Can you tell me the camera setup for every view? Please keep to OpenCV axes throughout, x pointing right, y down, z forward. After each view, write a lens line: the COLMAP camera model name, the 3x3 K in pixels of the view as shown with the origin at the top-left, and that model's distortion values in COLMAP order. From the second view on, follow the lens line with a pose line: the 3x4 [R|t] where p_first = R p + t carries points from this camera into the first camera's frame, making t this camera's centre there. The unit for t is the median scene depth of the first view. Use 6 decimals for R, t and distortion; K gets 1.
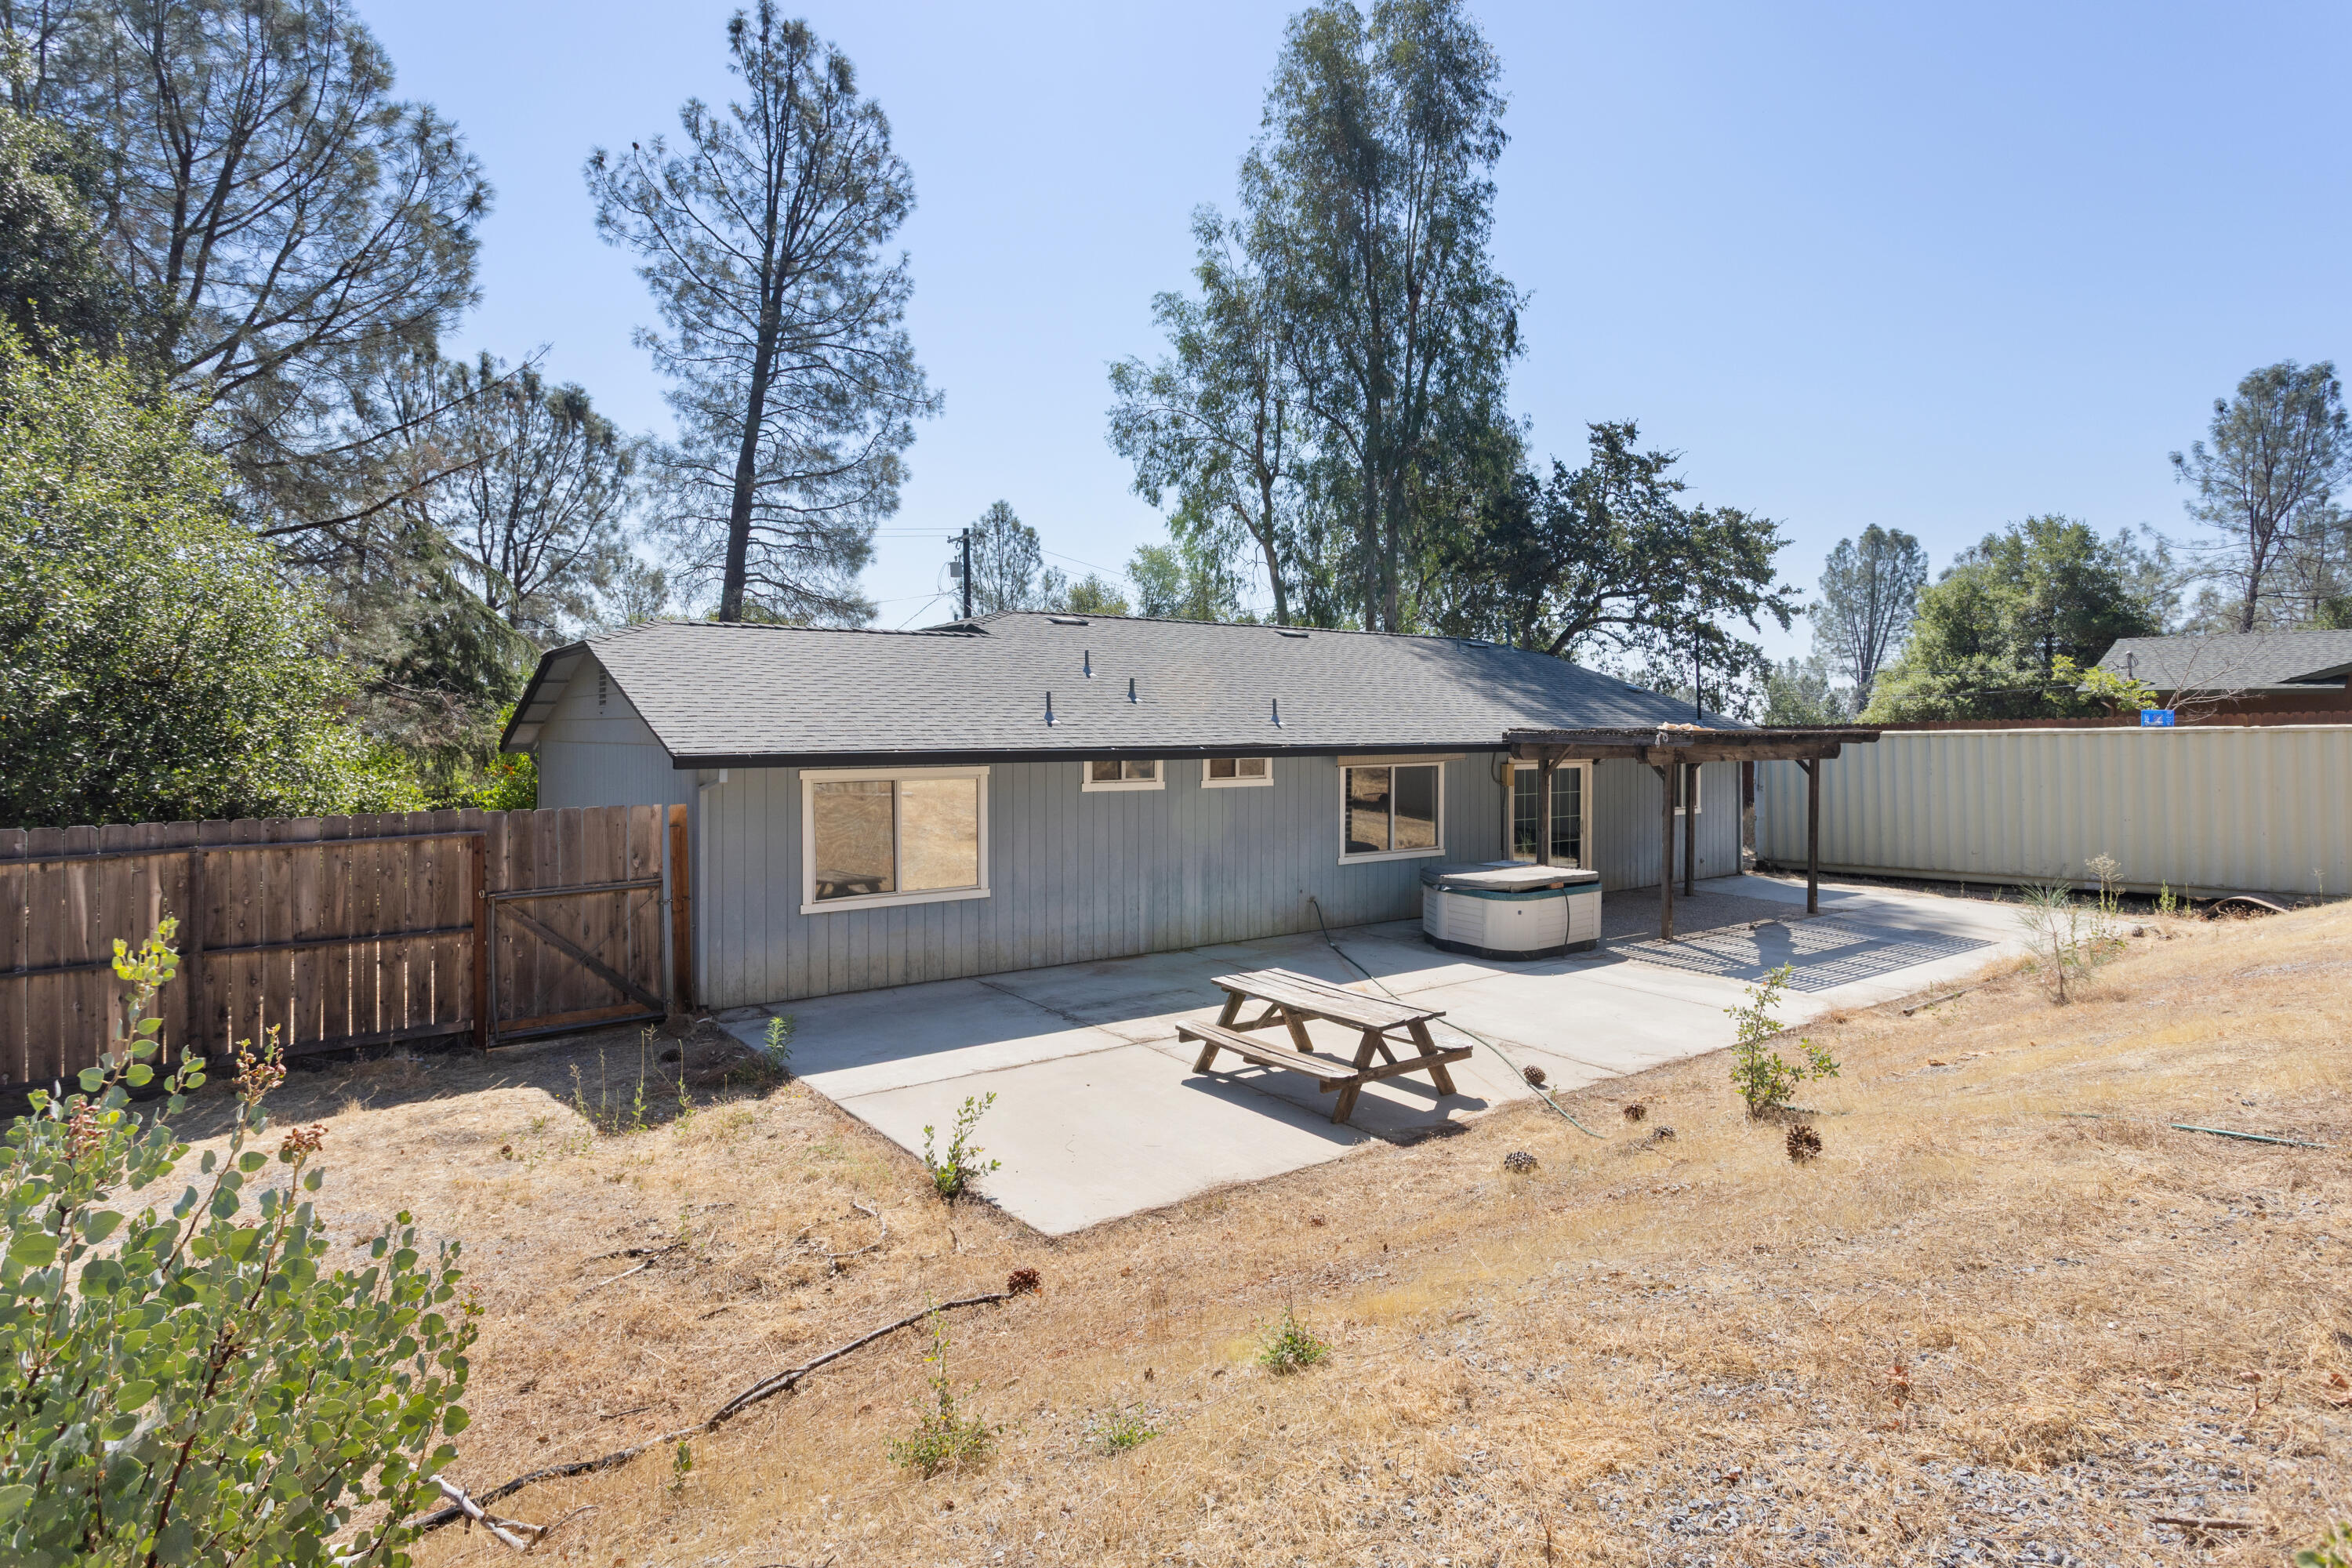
lens RADIAL K [[1260.0, 0, 1178.6], [0, 1260.0, 726.1], [0, 0, 1]] dist [0.004517, 0.000723]
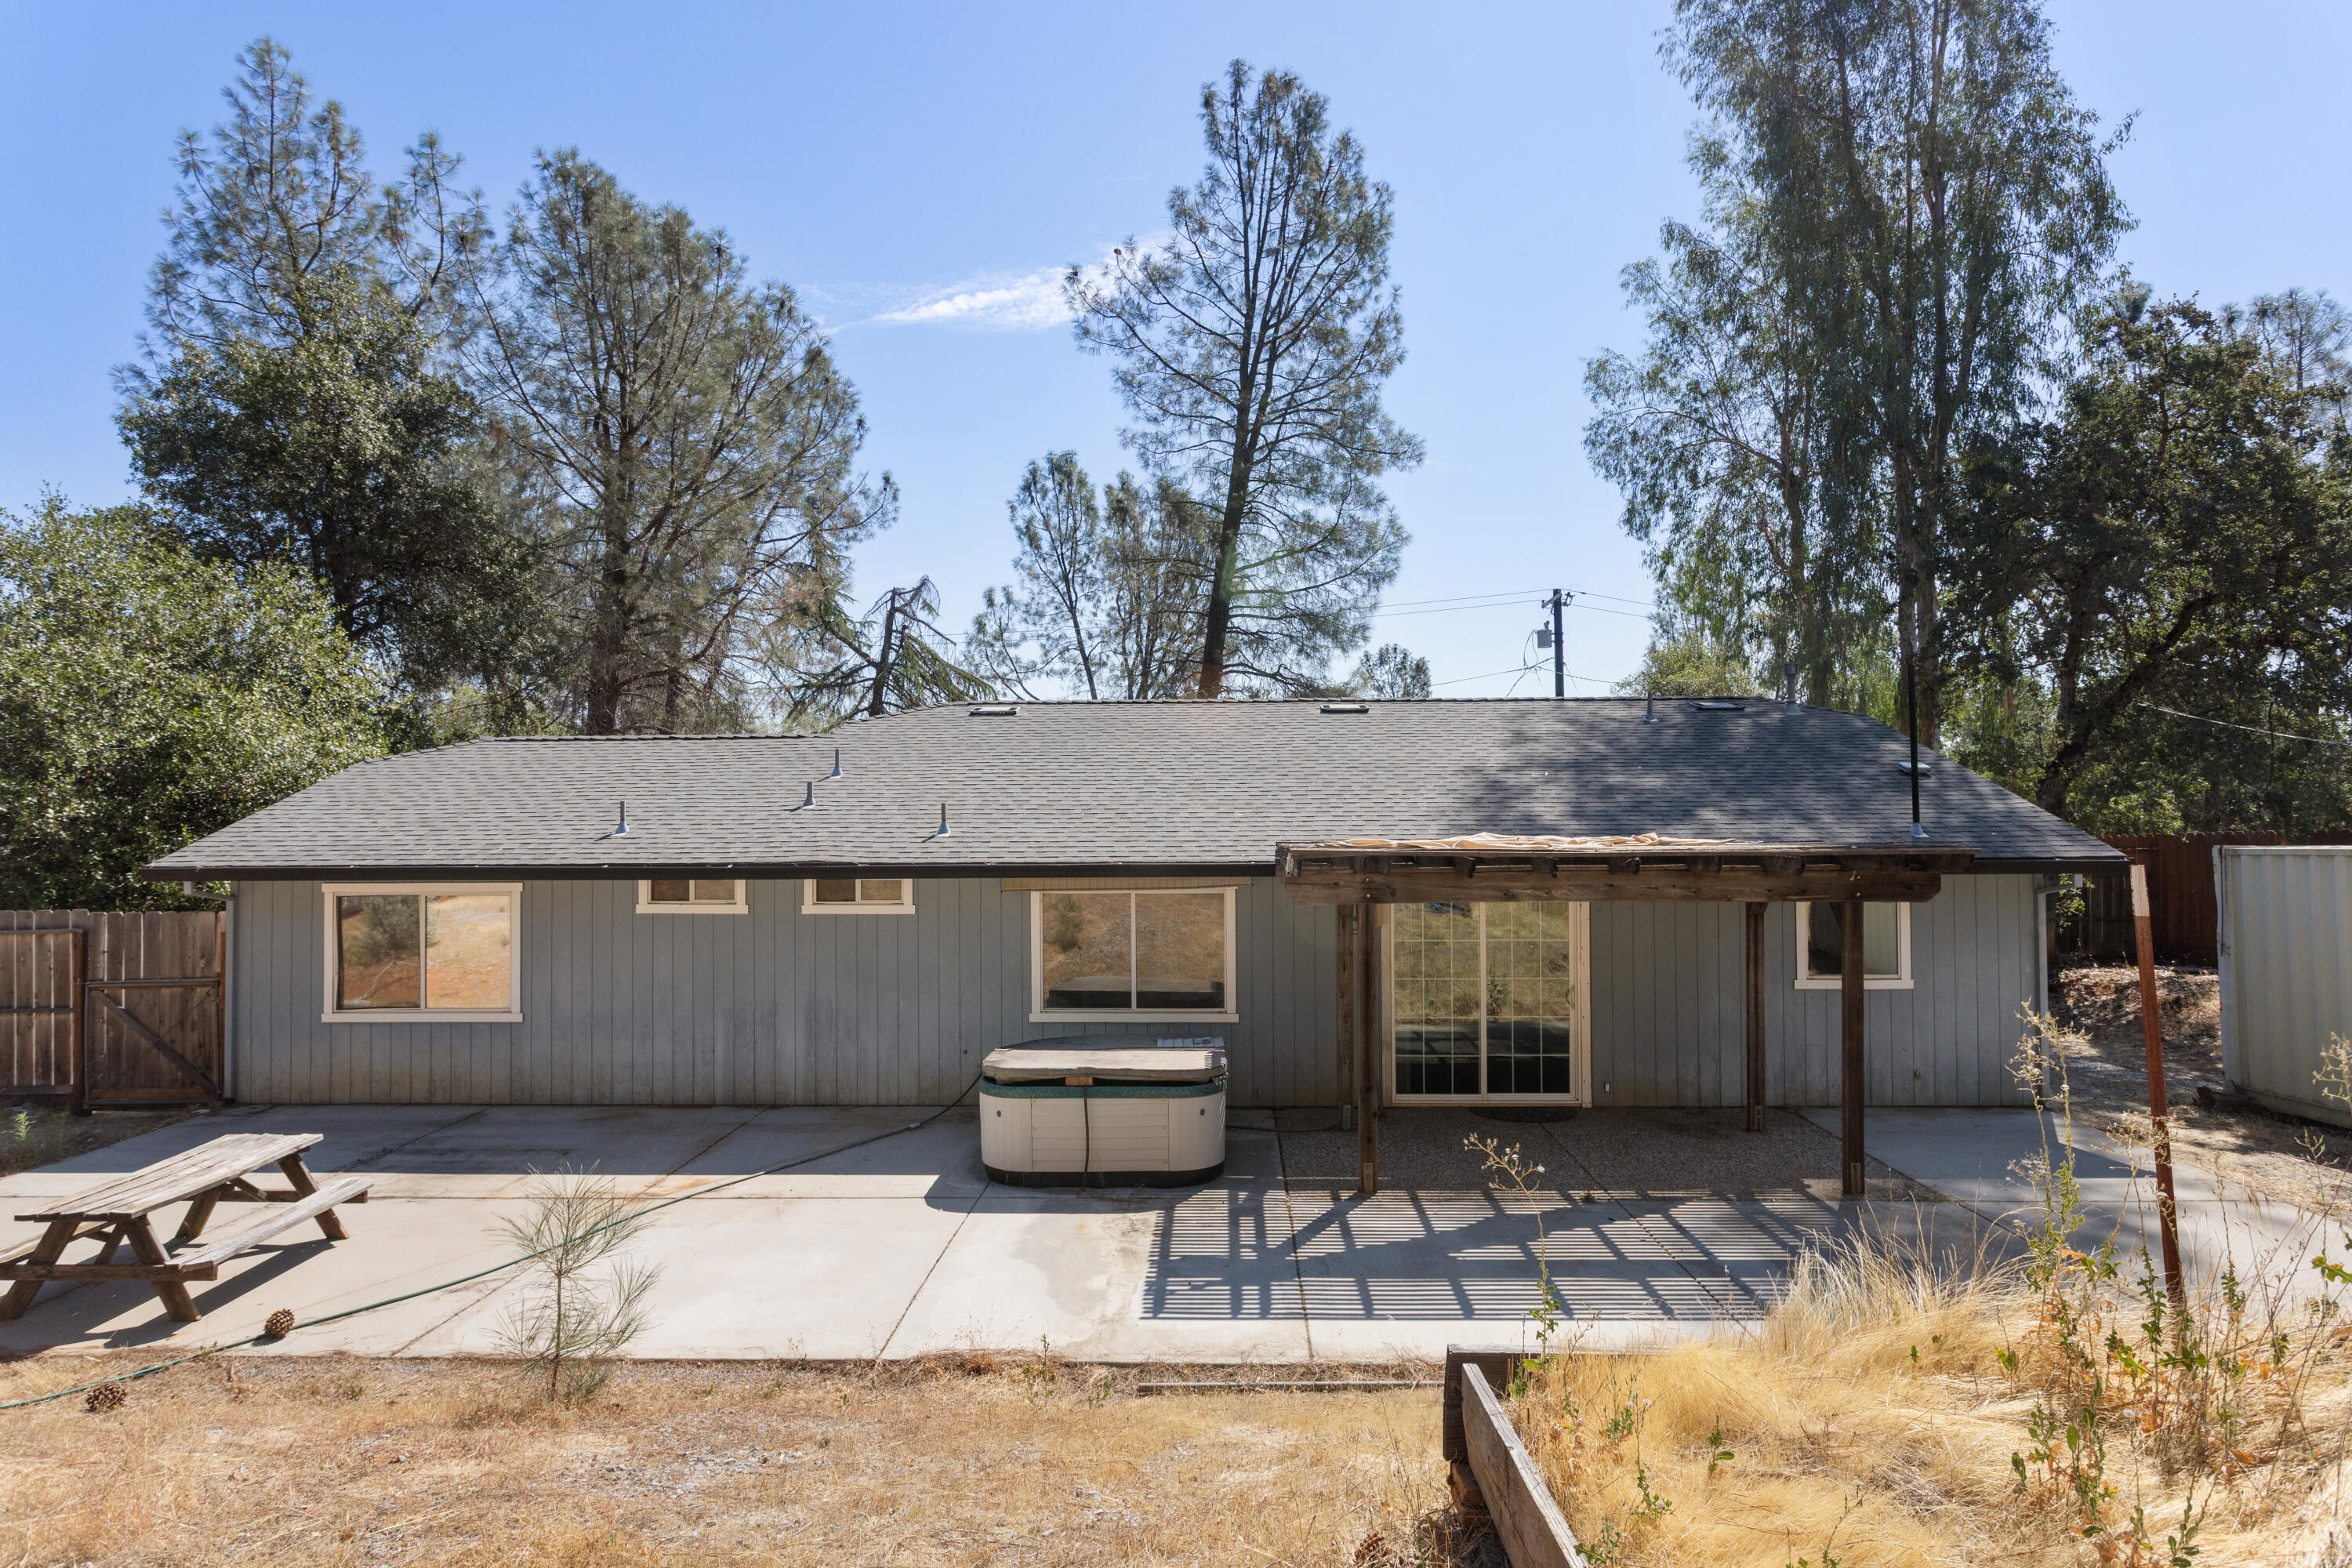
lens RADIAL K [[1403.1, 0, 1176.0], [0, 1403.1, 784.0], [0, 0, 1]] dist [0.001494, -0.000602]
pose [[0.785122, -0.019818, -0.619024, 0.825553], [0.004225, 0.999636, -0.026645, -0.011107], [0.619327, 0.018304, 0.784920, 0.444422]]
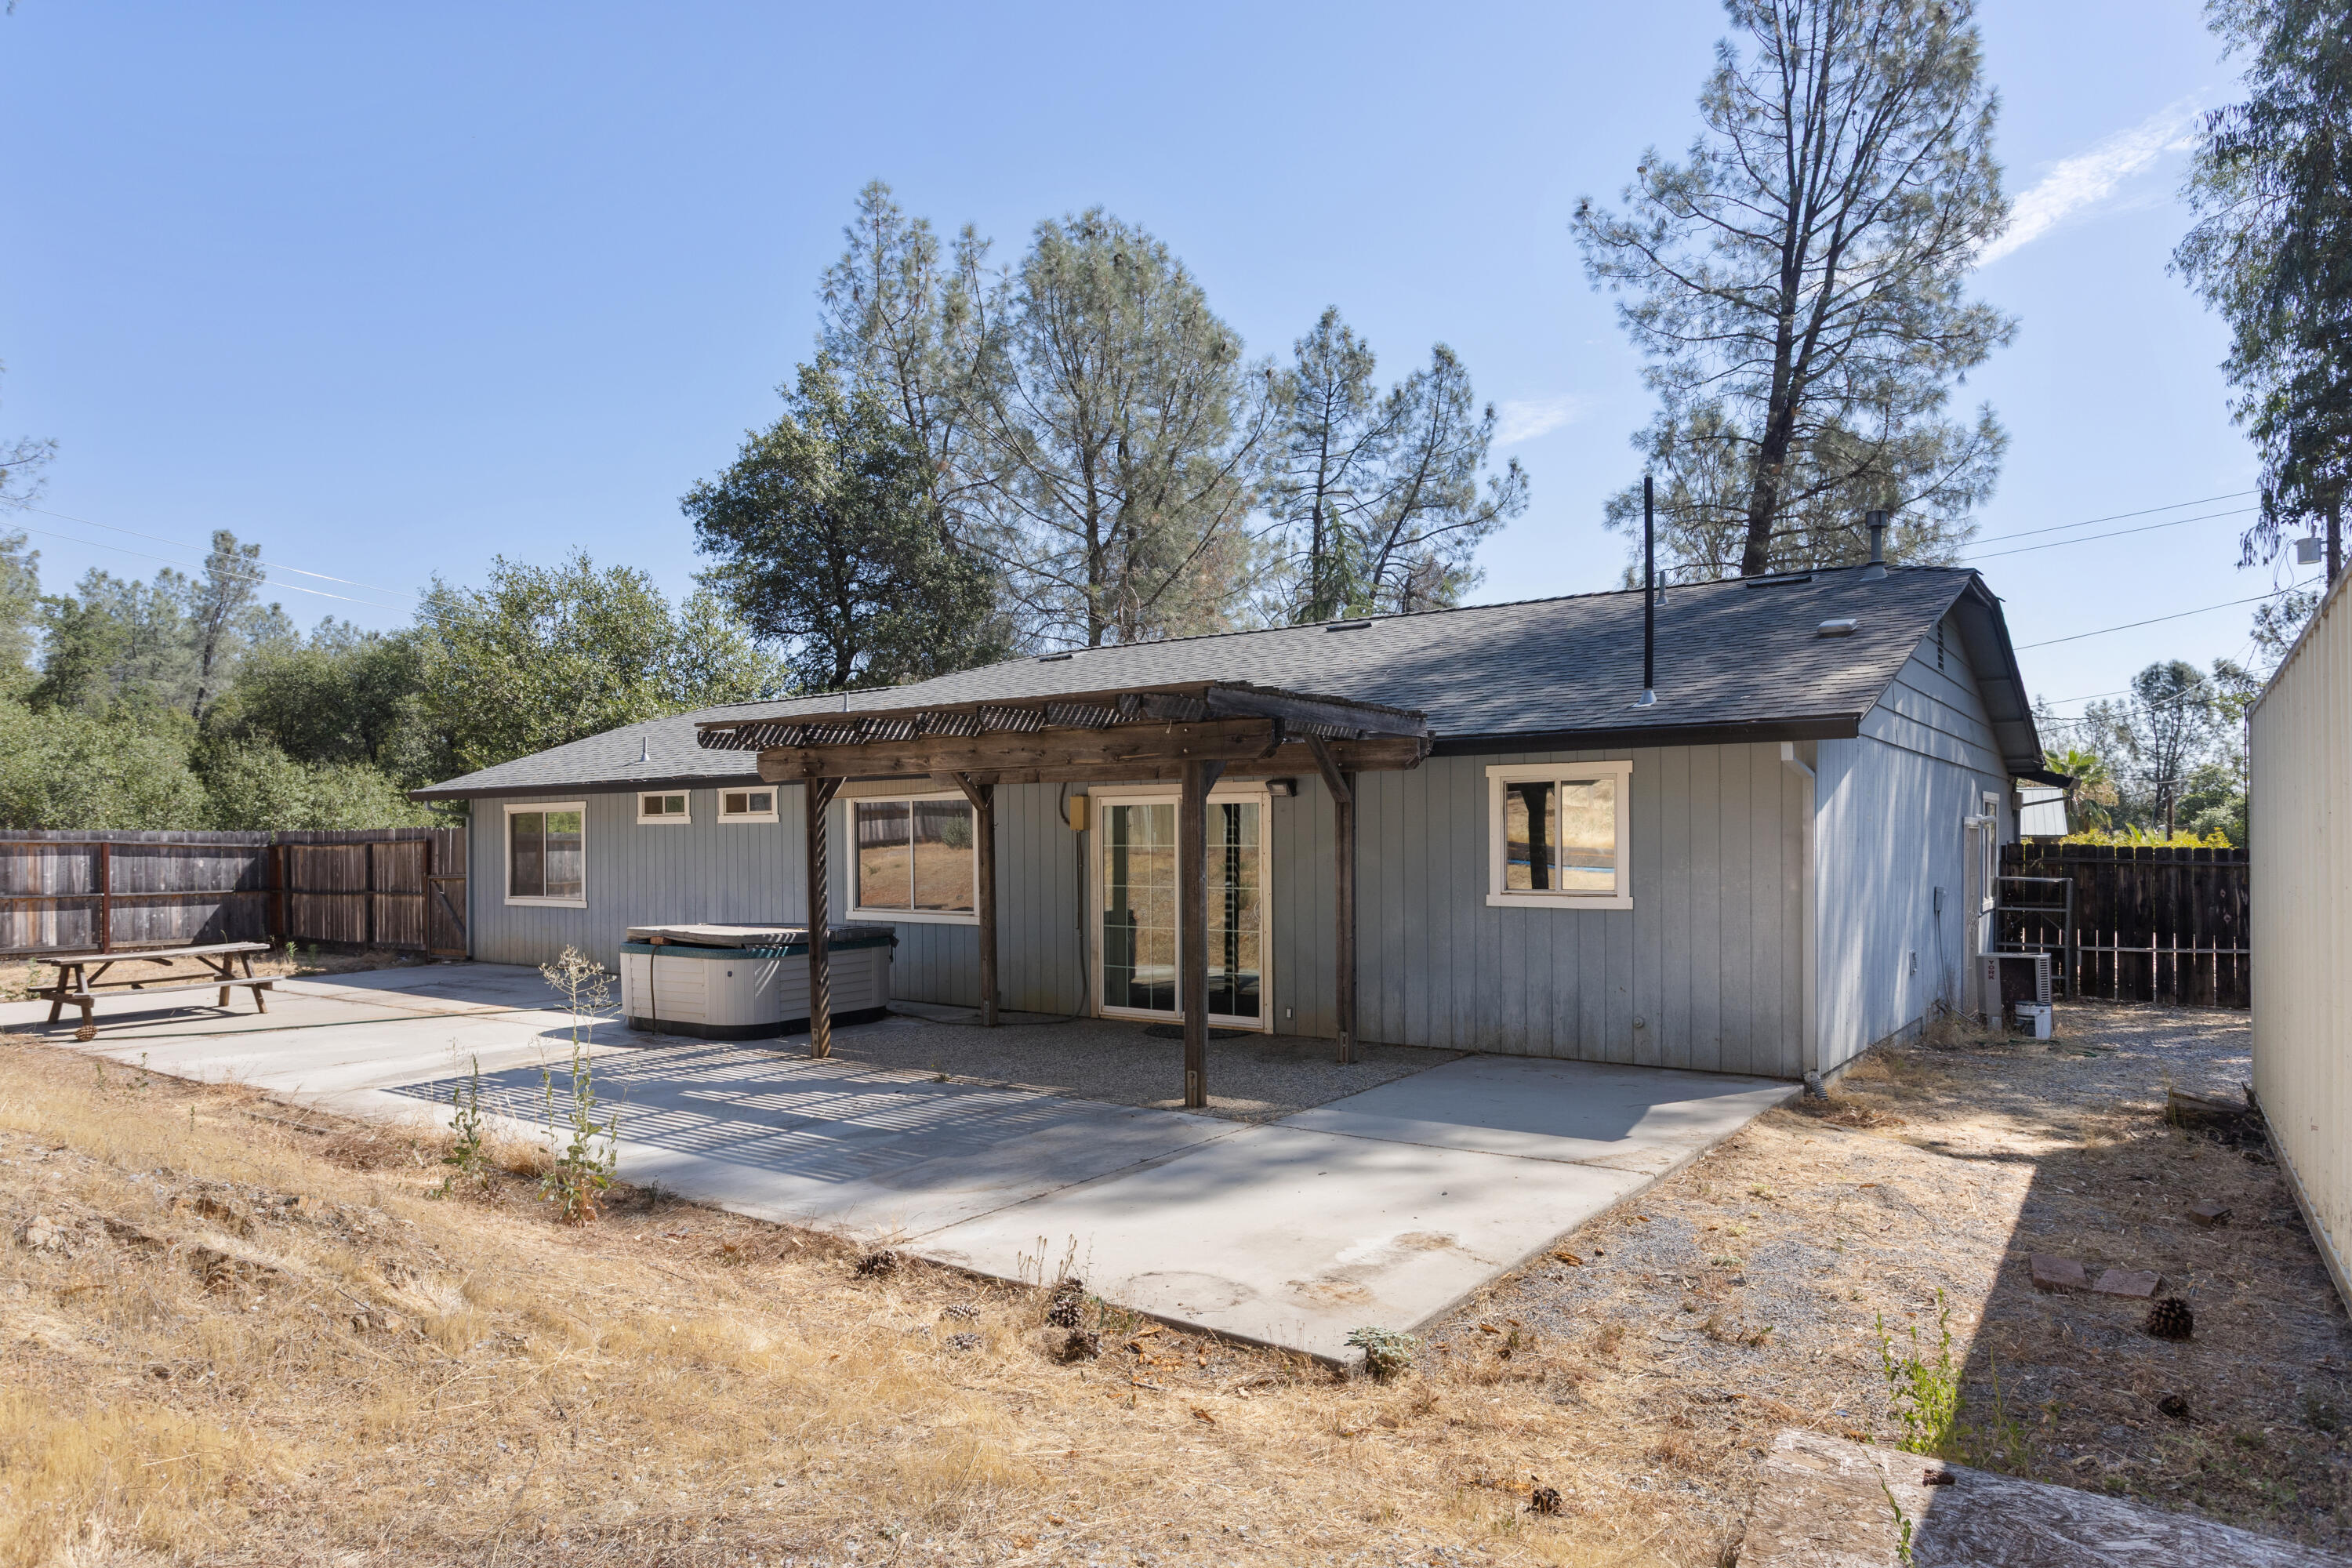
lens RADIAL K [[1425.8, 0, 1184.7], [0, 1425.8, 853.0], [0, 0, 1]] dist [0.002755, 0.000935]
pose [[0.296880, 0.003553, -0.954908, 1.258916], [0.000766, 0.999992, 0.003959, 0.071710], [0.954915, -0.001907, 0.296874, 1.066353]]
